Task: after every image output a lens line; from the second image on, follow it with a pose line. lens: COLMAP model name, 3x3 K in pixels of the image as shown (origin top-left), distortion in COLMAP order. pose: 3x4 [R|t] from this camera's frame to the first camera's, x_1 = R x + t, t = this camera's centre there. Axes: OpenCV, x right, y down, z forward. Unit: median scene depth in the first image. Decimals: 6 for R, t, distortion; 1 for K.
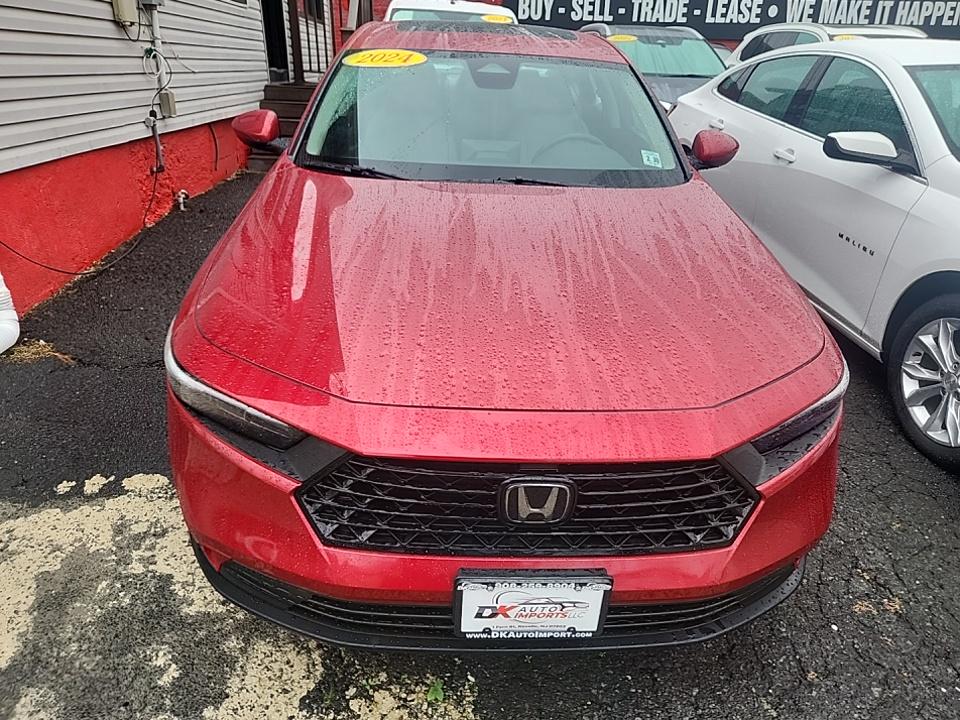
lens RADIAL K [[648.8, 0, 484.7], [0, 648.8, 360.4], [0, 0, 1]] dist [0.054394, -0.039319]
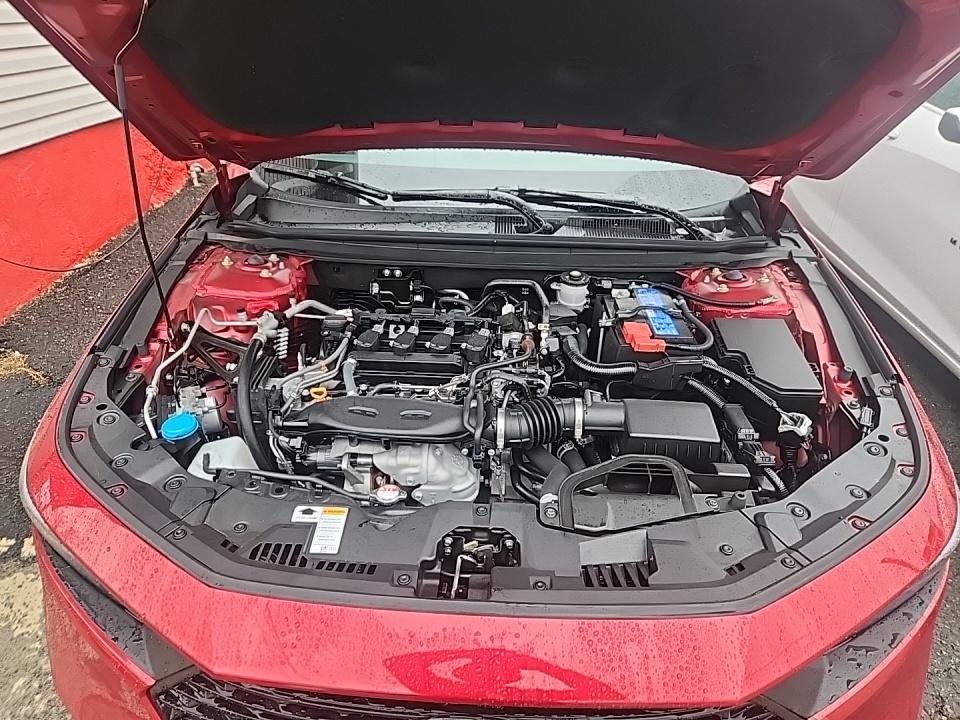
lens RADIAL K [[638.2, 0, 494.1], [0, 638.2, 360.7], [0, 0, 1]] dist [0.004894, -0.002115]
pose [[0.995127, 0.026367, -0.095014, 0.077050], [-0.016843, 0.994878, 0.099672, -0.122399], [0.097155, -0.097586, 0.990474, 0.188289]]
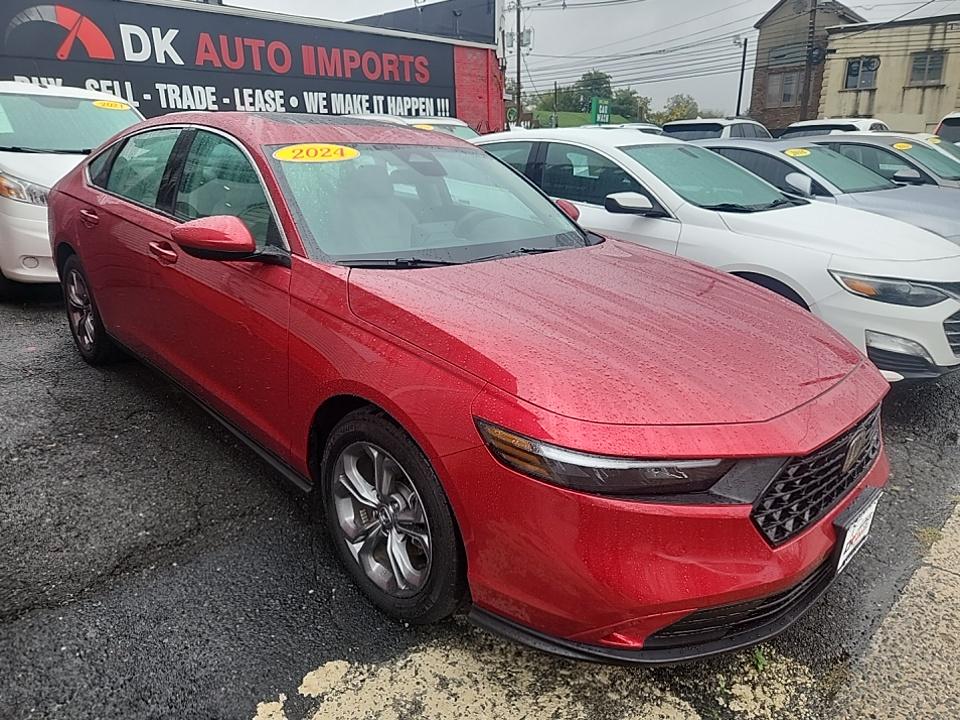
lens RADIAL K [[648.8, 0, 484.7], [0, 648.8, 360.4], [0, 0, 1]] dist [0.054394, -0.039319]
pose [[0.737623, -0.235567, 0.632787, -0.643750], [0.302312, 0.953206, 0.002452, -0.099304], [-0.603754, 0.189491, 0.774322, 0.166793]]
